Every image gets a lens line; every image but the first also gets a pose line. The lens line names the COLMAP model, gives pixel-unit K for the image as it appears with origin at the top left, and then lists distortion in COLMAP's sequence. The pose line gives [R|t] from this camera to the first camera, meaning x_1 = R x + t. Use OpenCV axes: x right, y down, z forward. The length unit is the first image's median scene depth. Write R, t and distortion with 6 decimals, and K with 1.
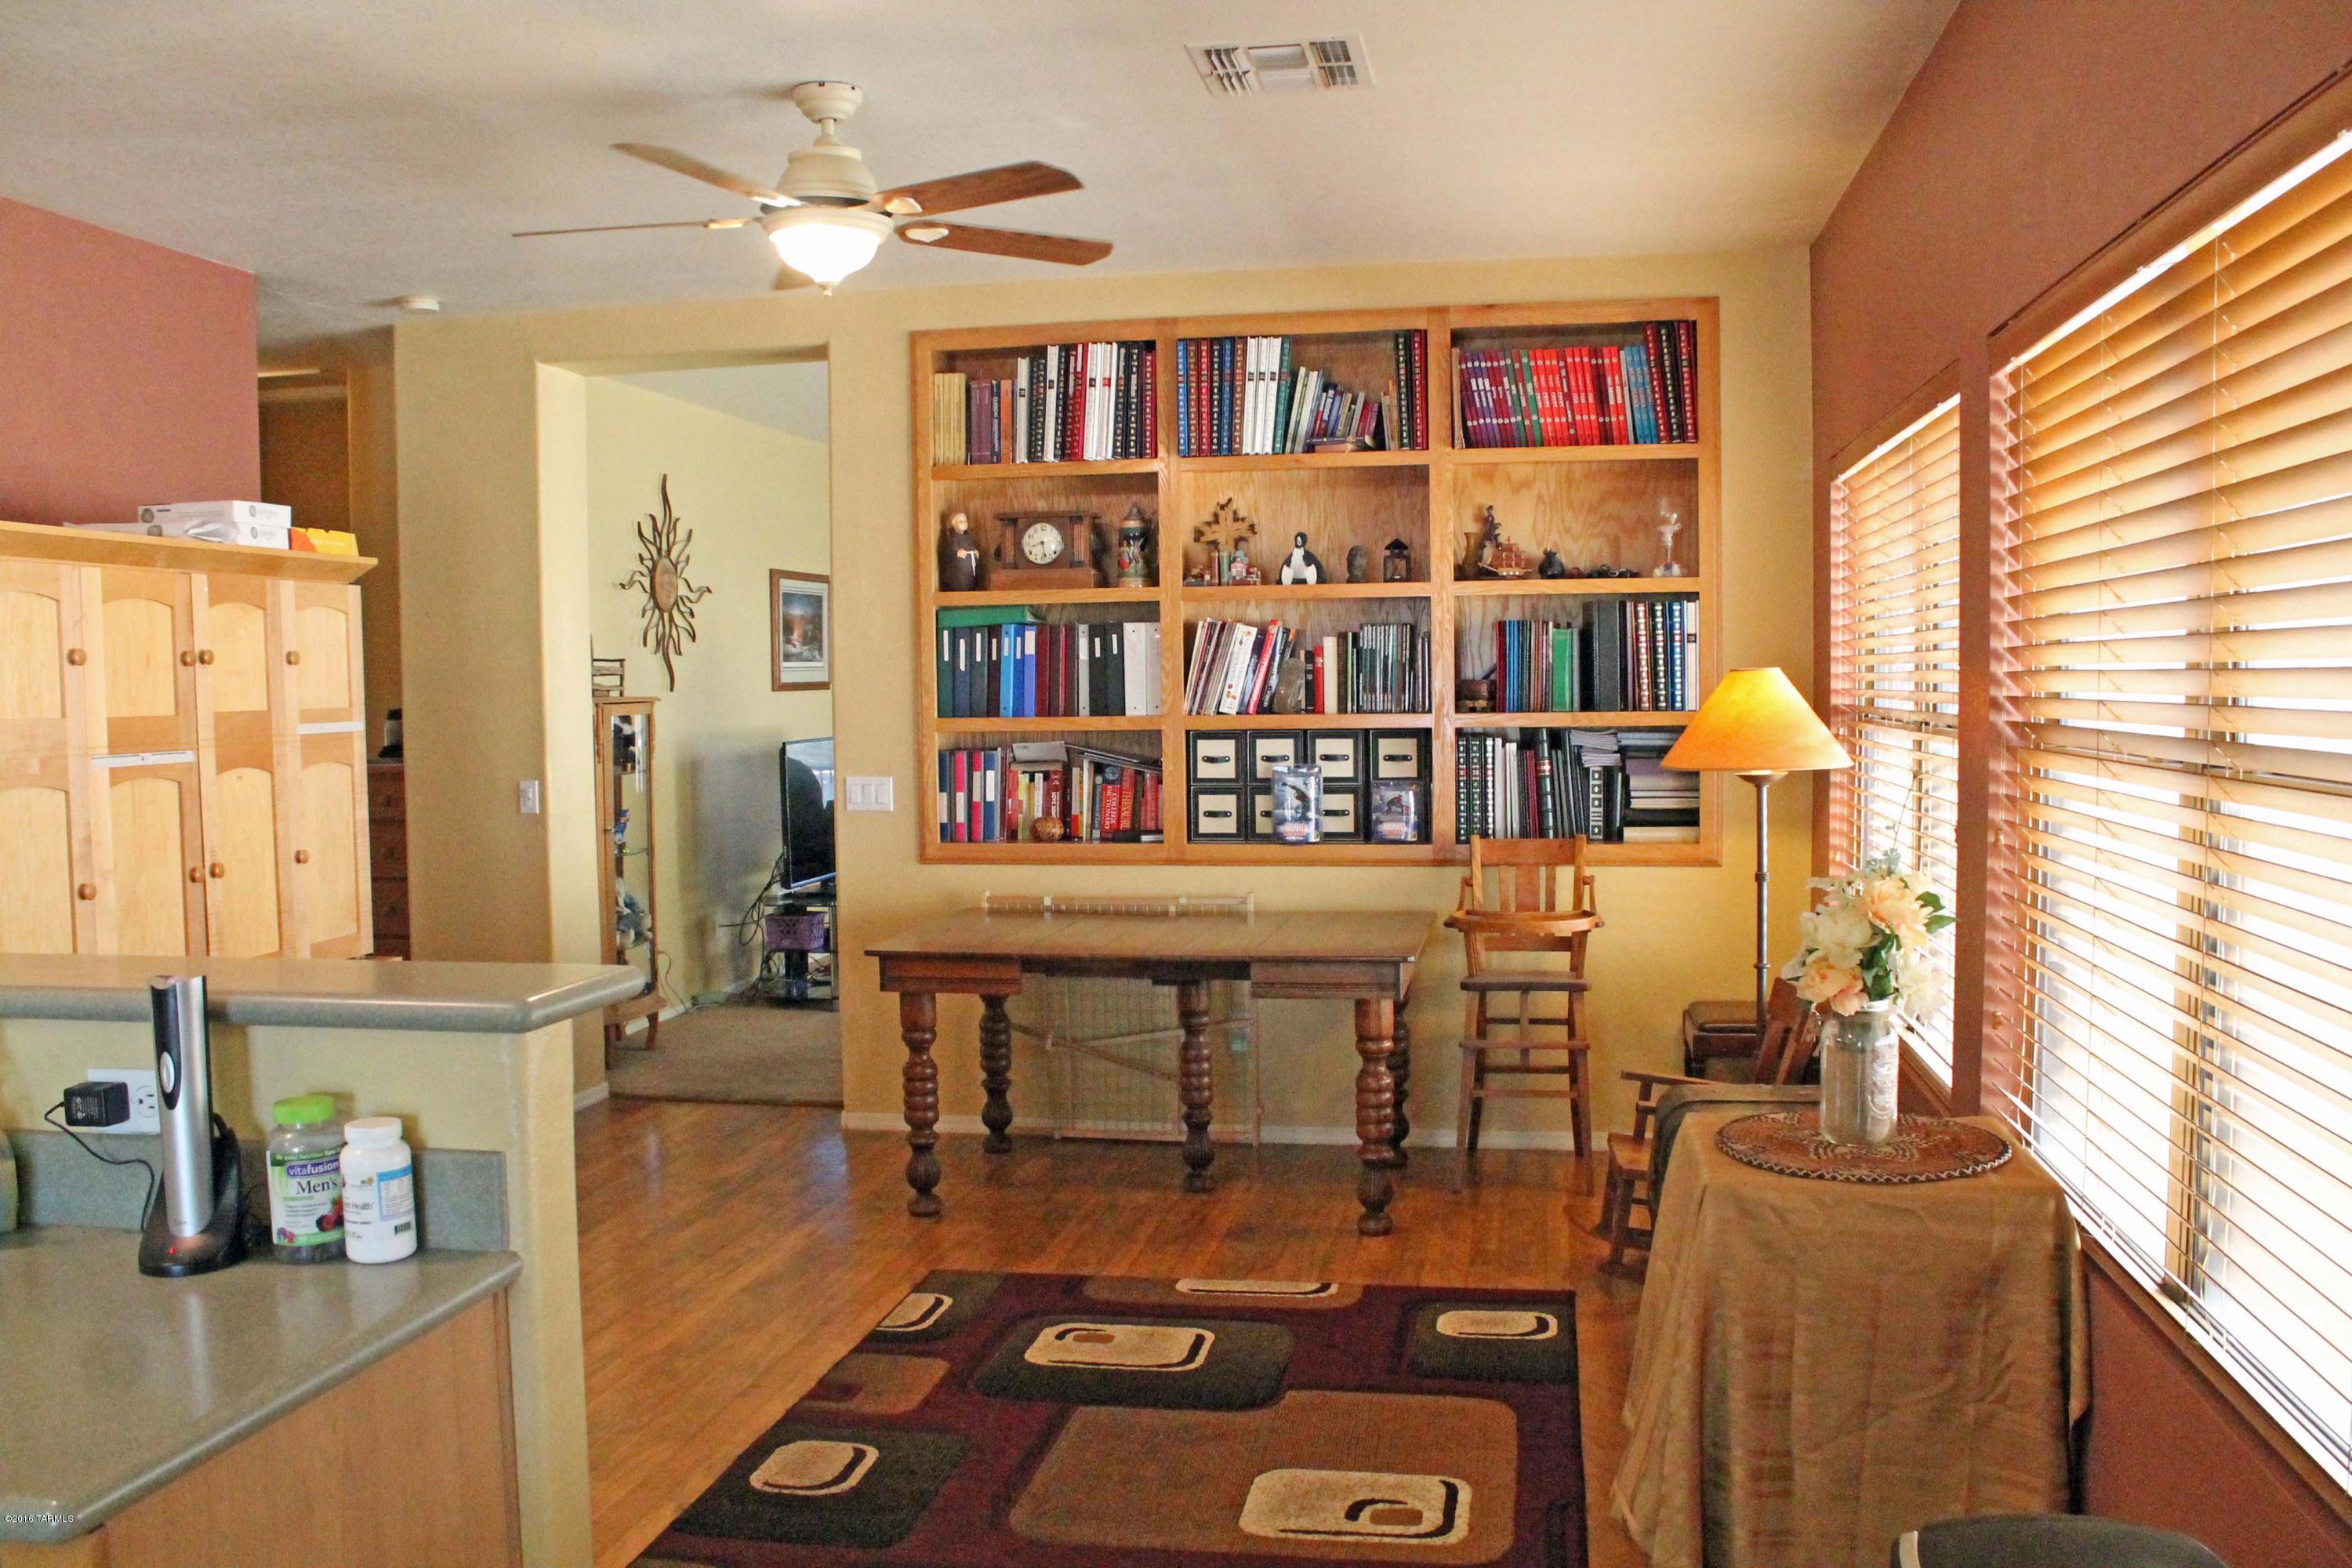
lens RADIAL K [[1997.8, 0, 1173.8], [0, 1997.8, 784.8], [0, 0, 1]] dist [-0.104658, 0.064474]
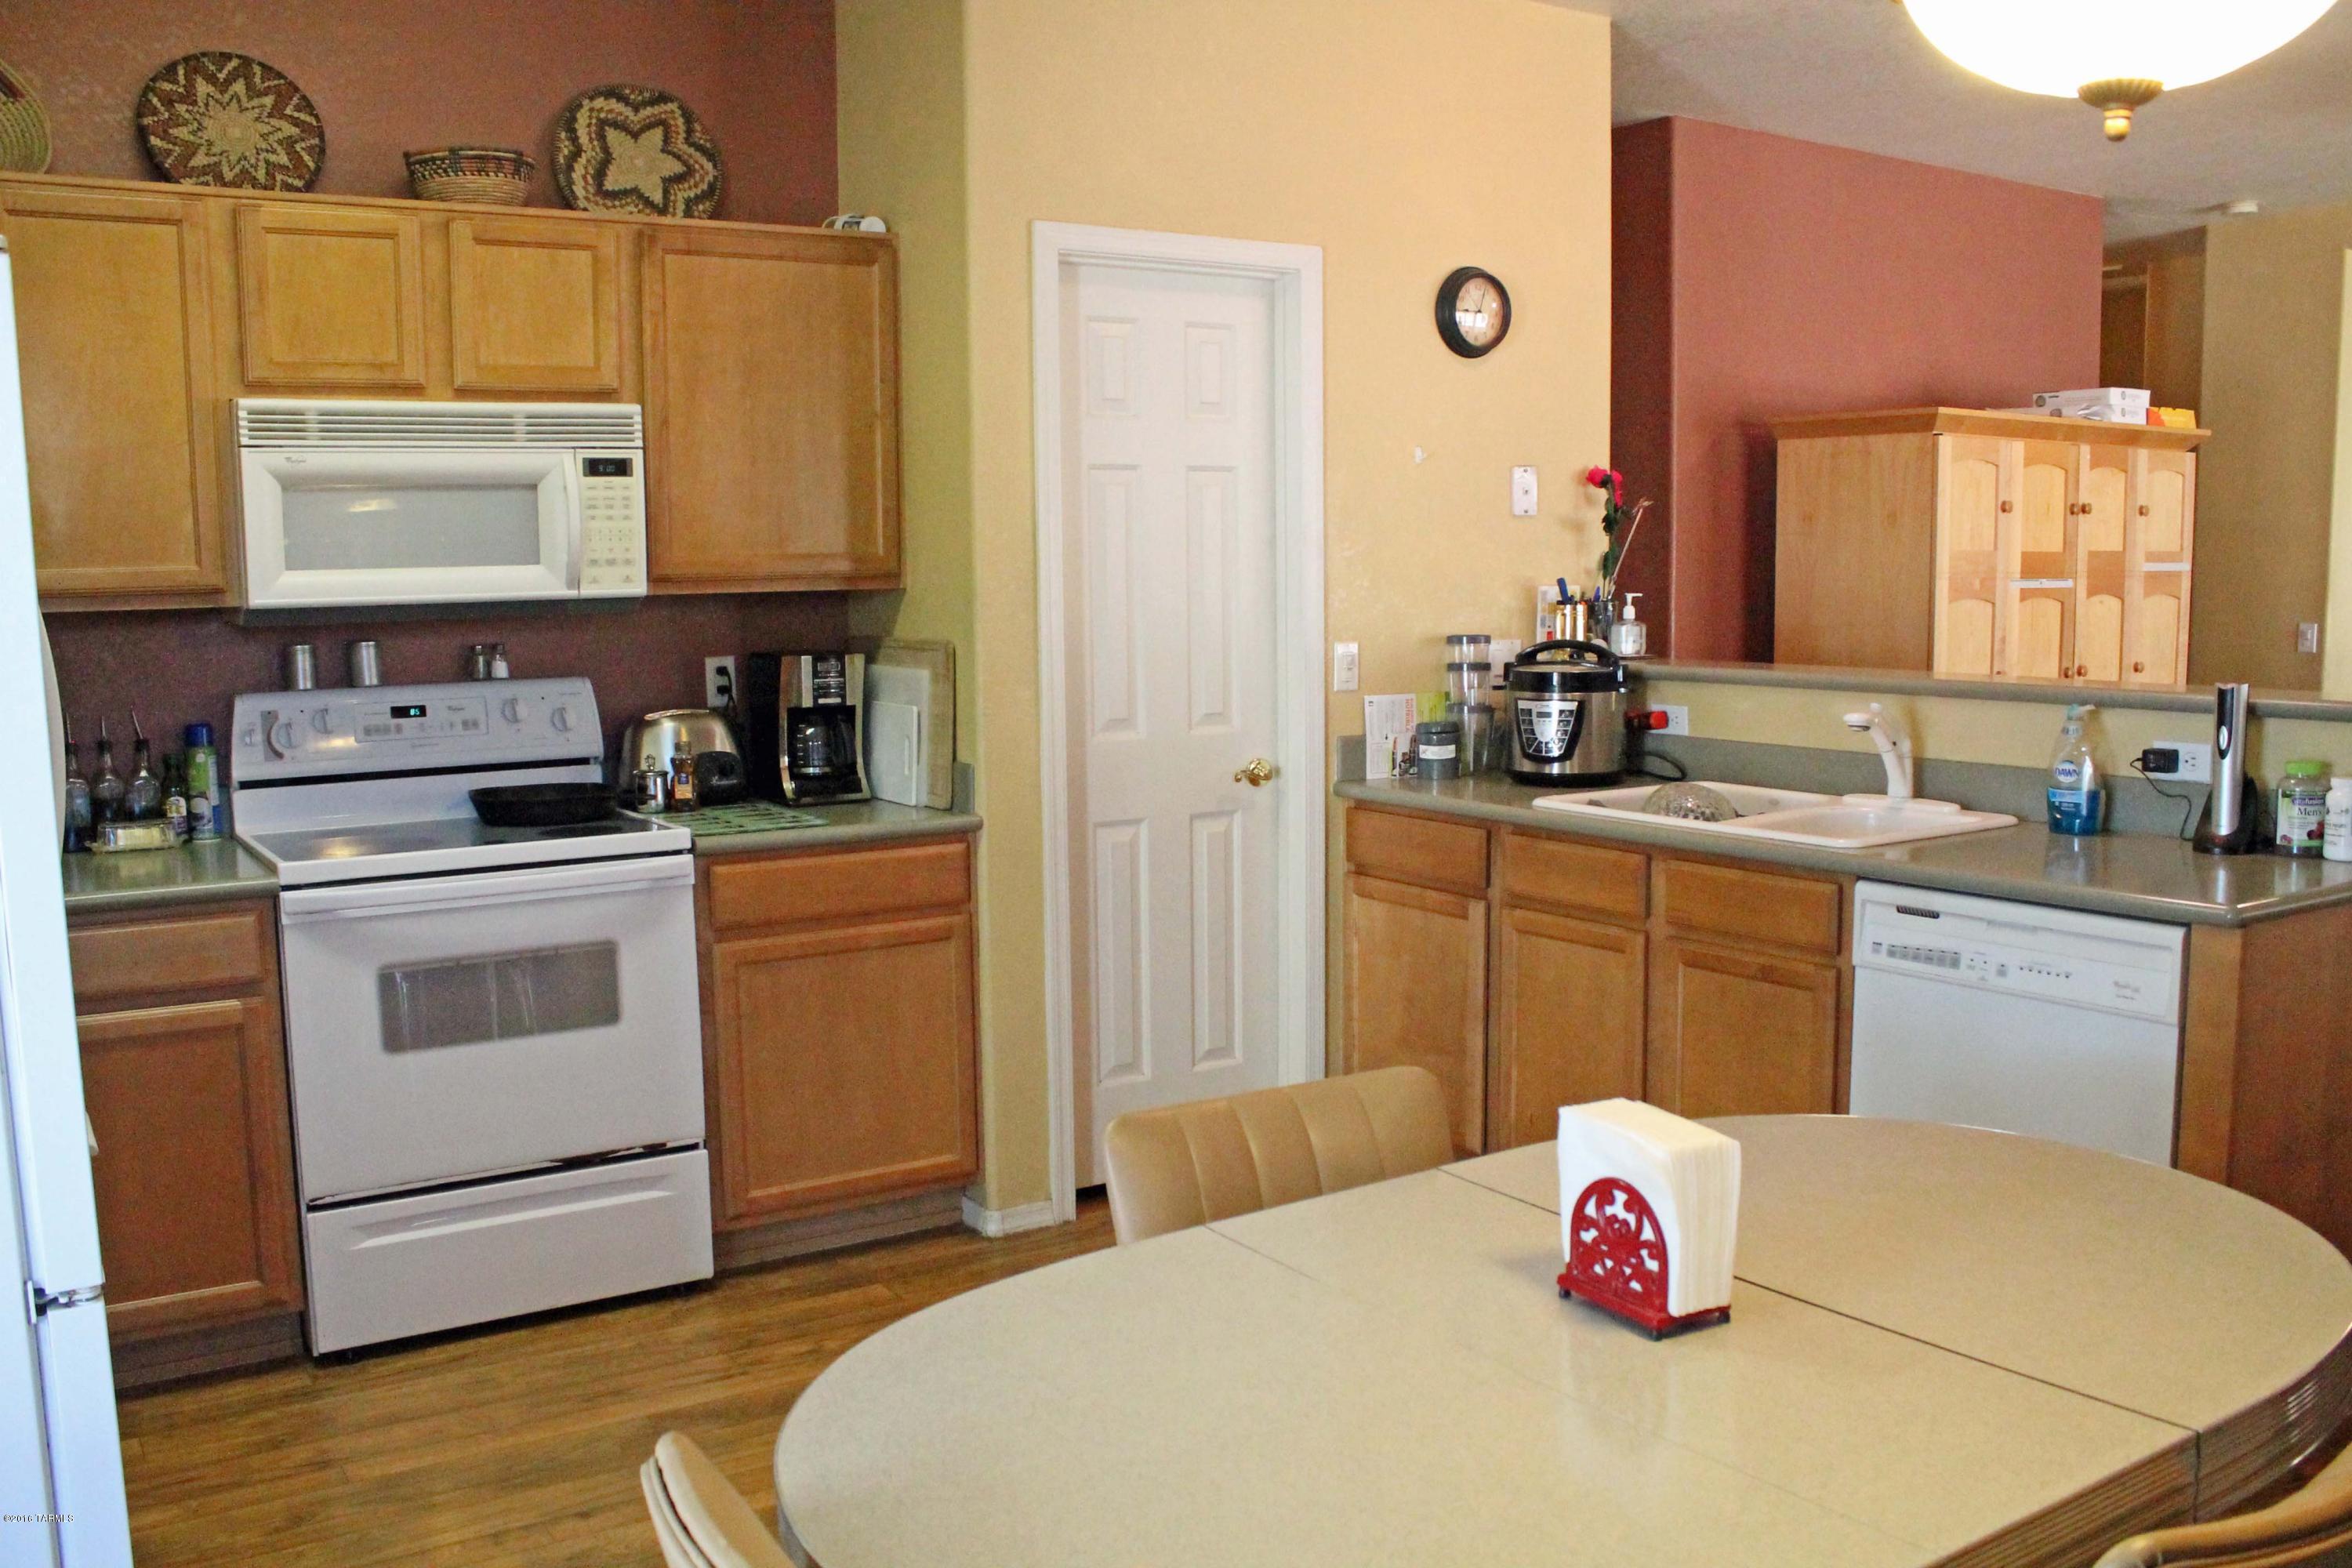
lens RADIAL K [[1997.8, 0, 1169.6], [0, 1997.8, 782.8], [0, 0, 1]] dist [-0.104658, 0.064474]
pose [[0.696978, 0.092344, -0.711122, 0.028361], [-0.044201, 0.995320, 0.085927, 0.032758], [0.715729, -0.028457, 0.697798, -0.367333]]
